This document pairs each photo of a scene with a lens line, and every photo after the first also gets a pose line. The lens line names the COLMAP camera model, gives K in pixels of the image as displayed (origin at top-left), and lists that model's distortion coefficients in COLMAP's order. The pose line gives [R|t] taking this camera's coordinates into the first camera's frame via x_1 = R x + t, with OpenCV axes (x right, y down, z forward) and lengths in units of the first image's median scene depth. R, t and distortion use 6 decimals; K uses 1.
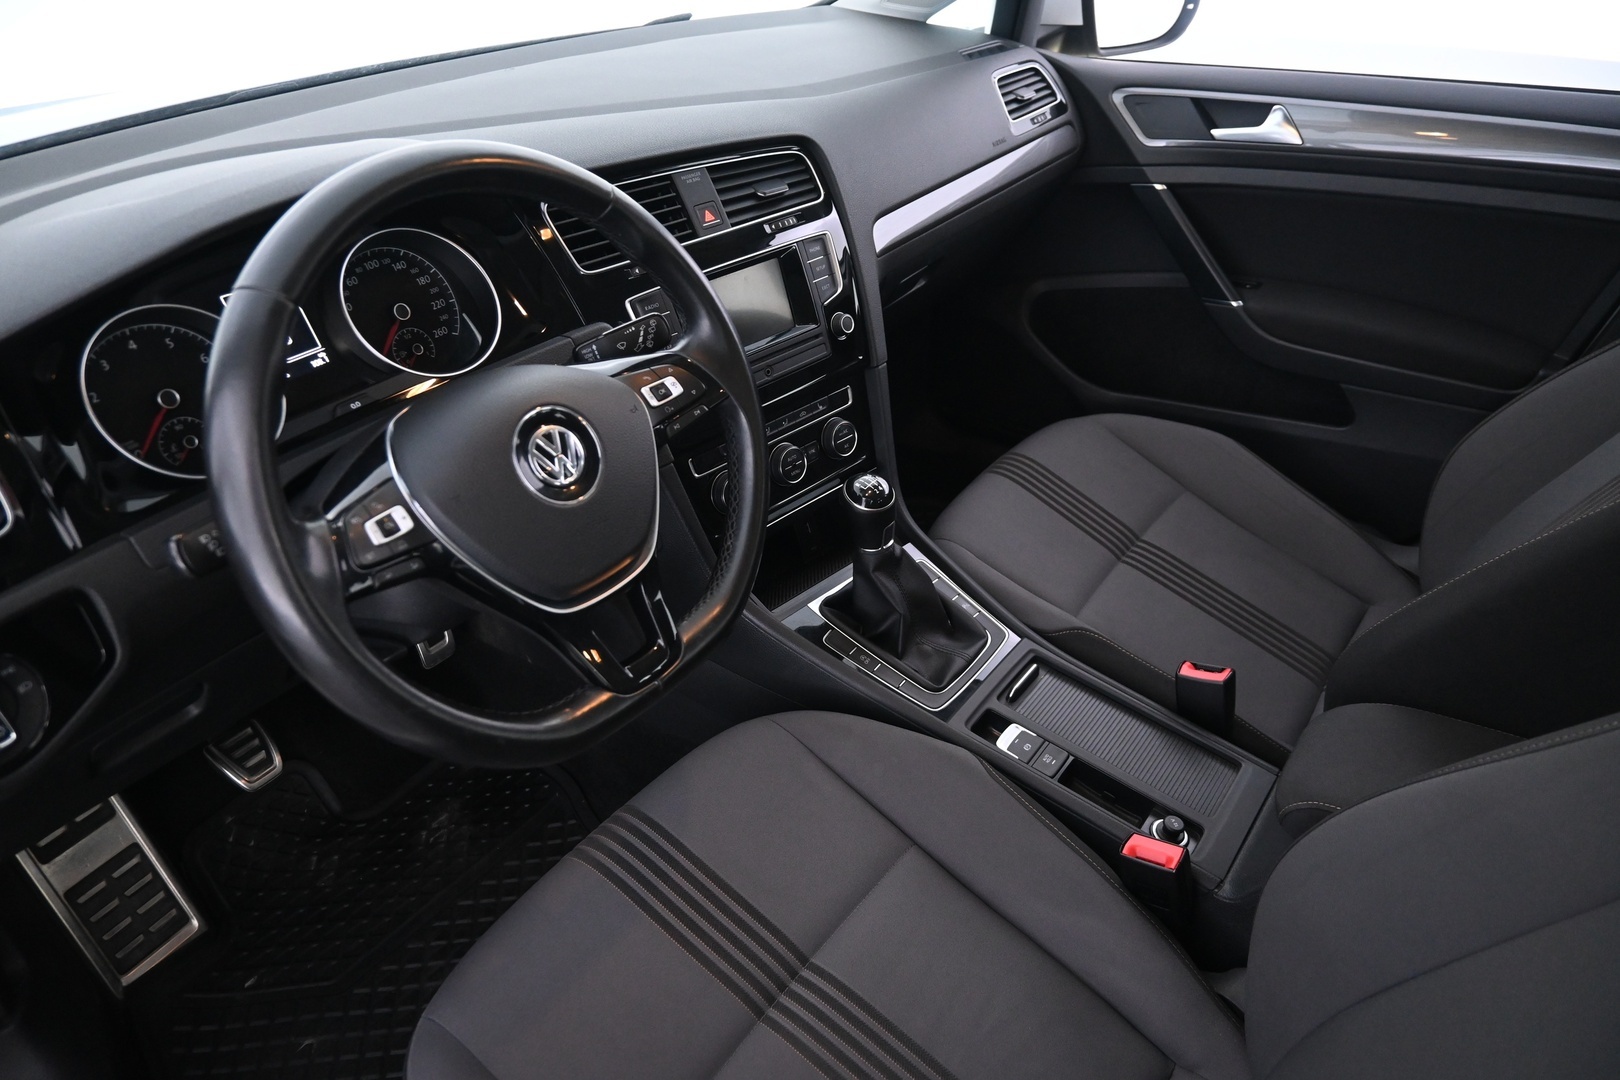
lens RADIAL K [[1105.6, 0, 817.0], [0, 1105.6, 538.3], [0, 0, 1]] dist [-0.006438, 0.001809]
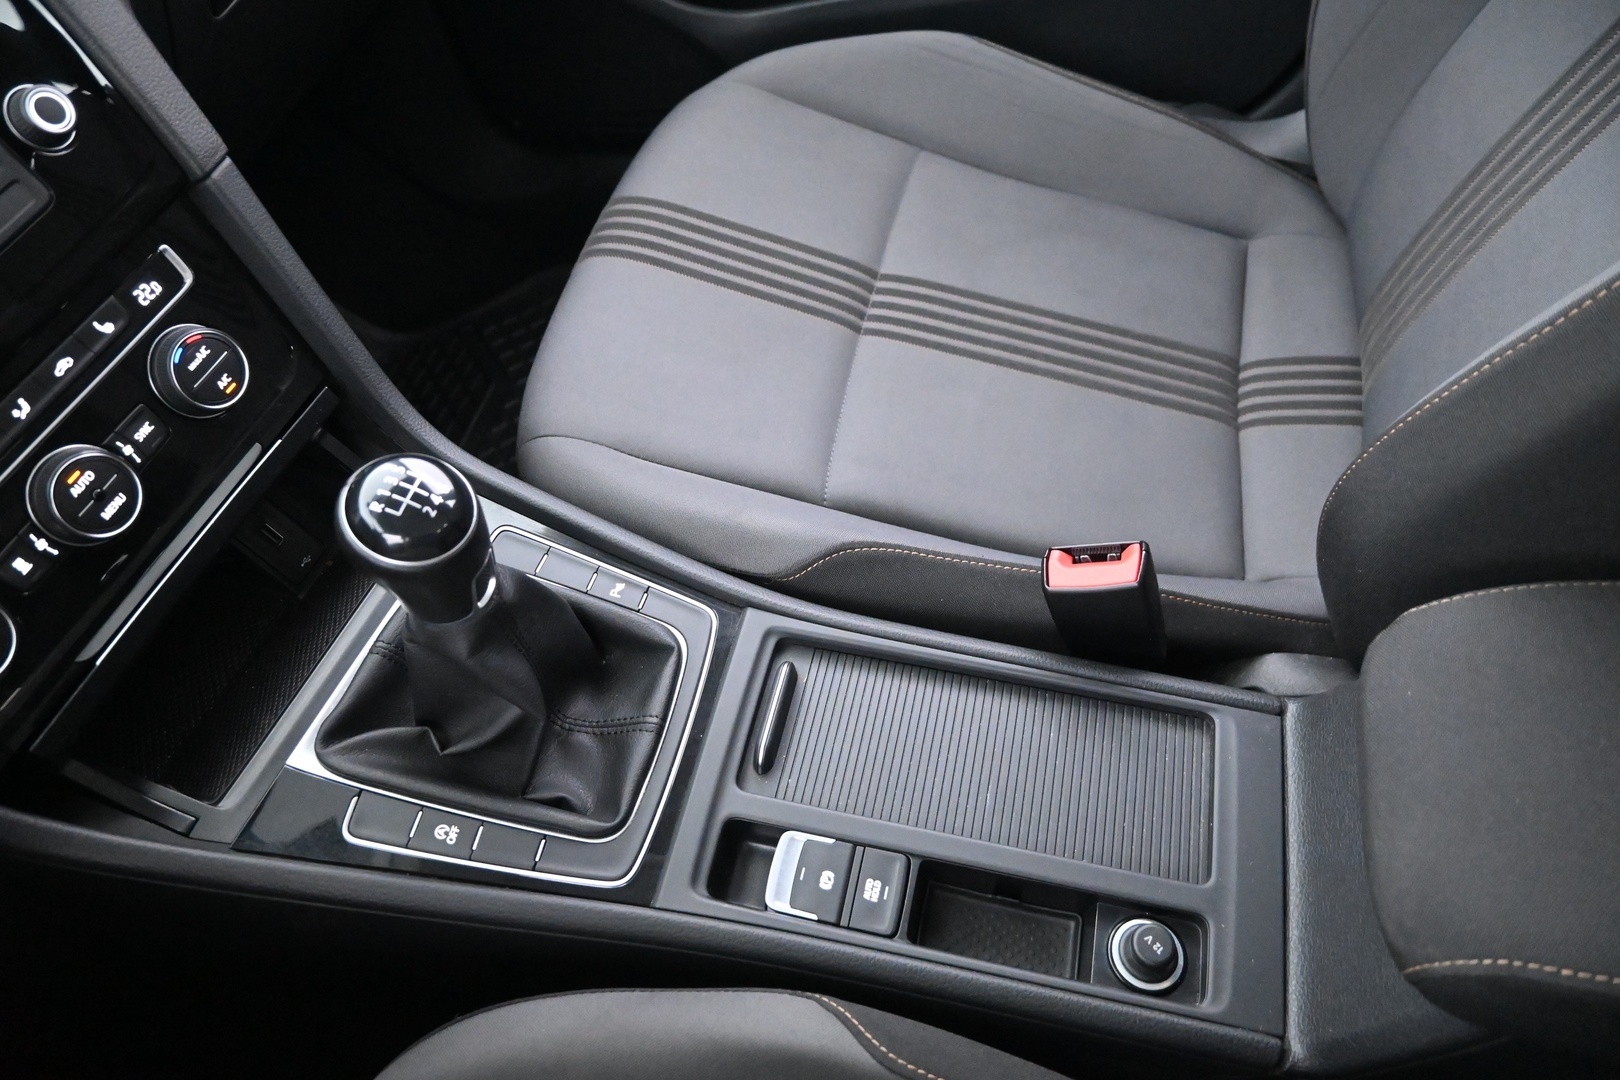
lens RADIAL K [[1105.6, 0, 811.3], [0, 1105.6, 545.1], [0, 0, 1]] dist [-0.006438, 0.001809]
pose [[0.910284, -0.397680, 0.115038, 0.183954], [0.343749, 0.880928, 0.325273, -0.099570], [-0.230695, -0.256547, 0.938597, 0.574486]]
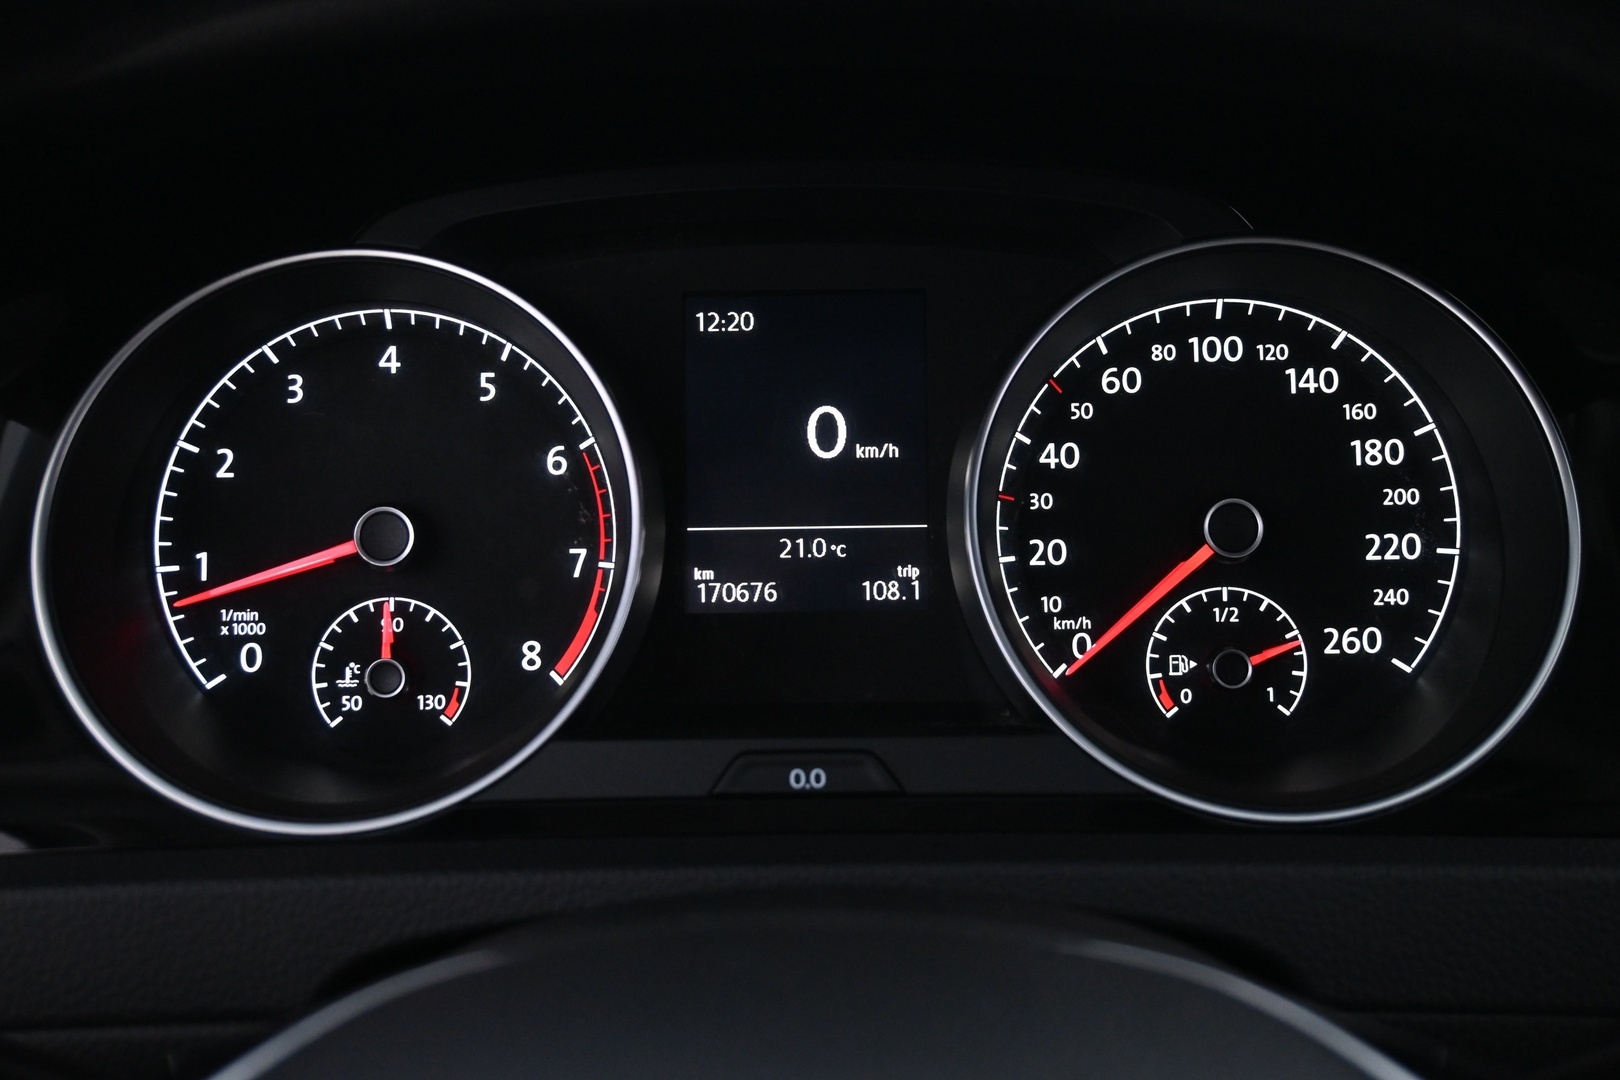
lens RADIAL K [[1843.6, 0, 811.1], [0, 1843.6, 541.5], [0, 0, 1]] dist [0.060338, 0.000000]
pose [[0.589419, 0.318109, -0.742558, -0.078414], [-0.441275, 0.896732, 0.033886, -0.149087], [0.676655, 0.307700, 0.668924, 0.536684]]
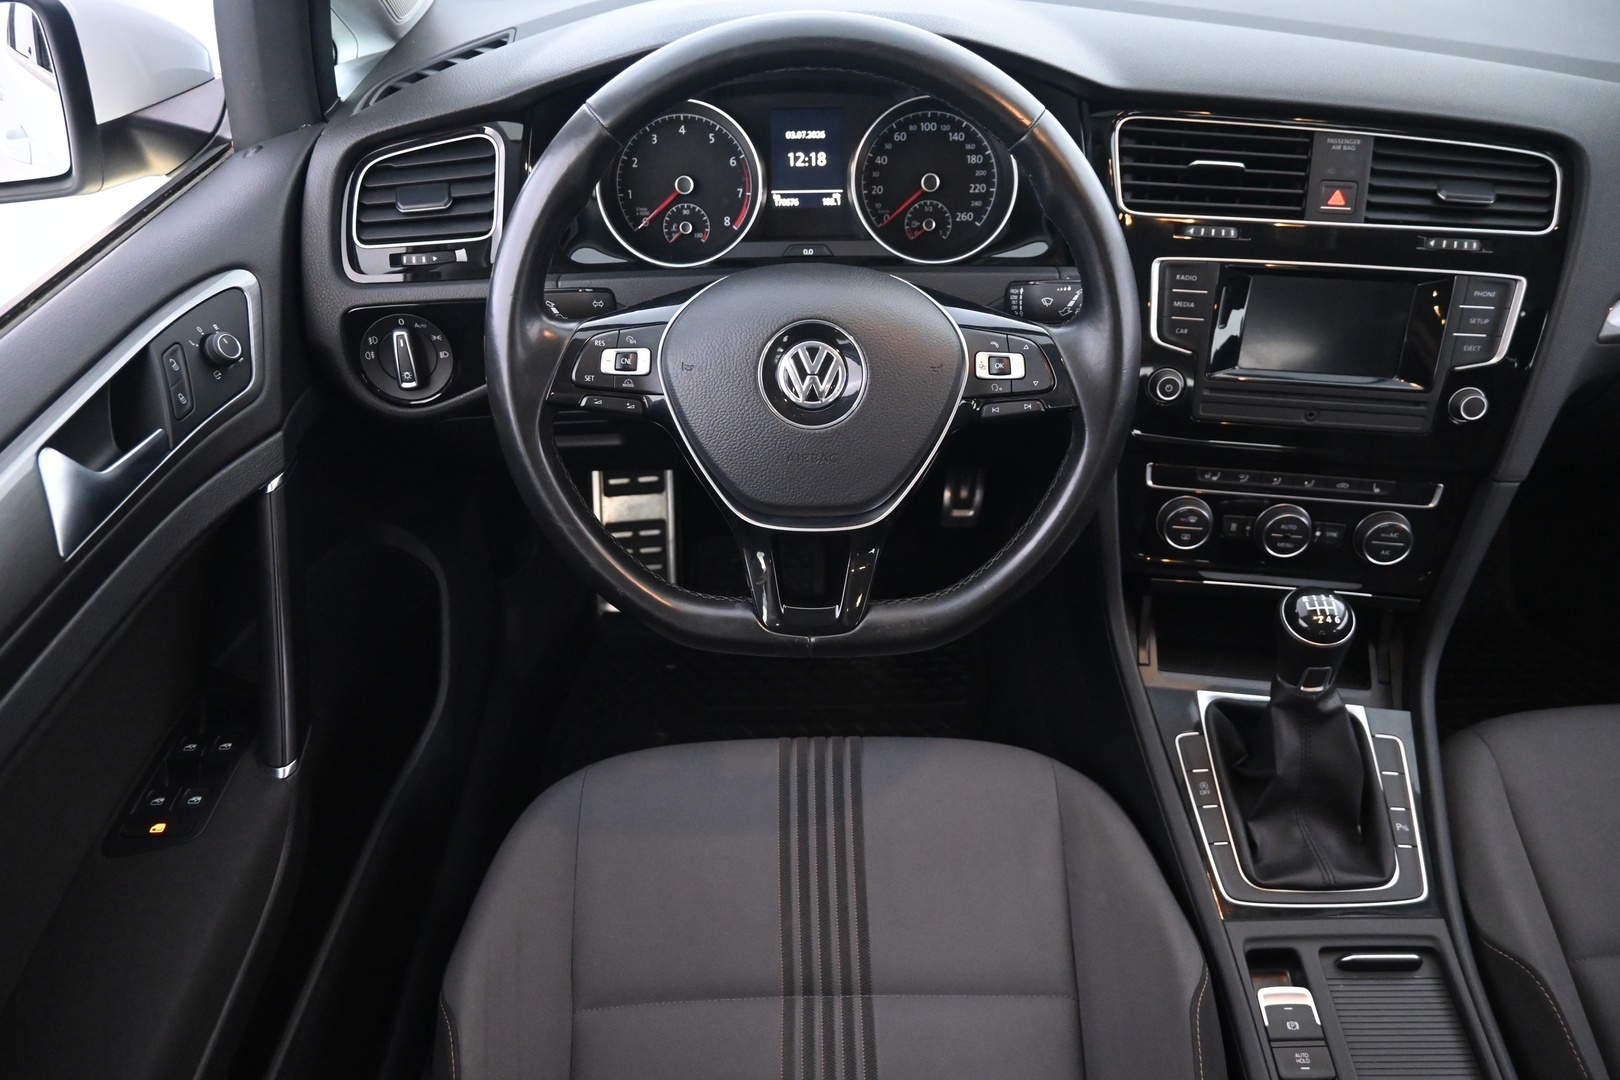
lens RADIAL K [[1105.6, 0, 810.4], [0, 1105.6, 539.7], [0, 0, 1]] dist [-0.006438, 0.001809]
pose [[0.598245, 0.520593, -0.609168, 0.272310], [-0.441604, 0.848544, 0.291476, -0.152978], [0.668646, 0.094637, 0.737534, 0.215364]]
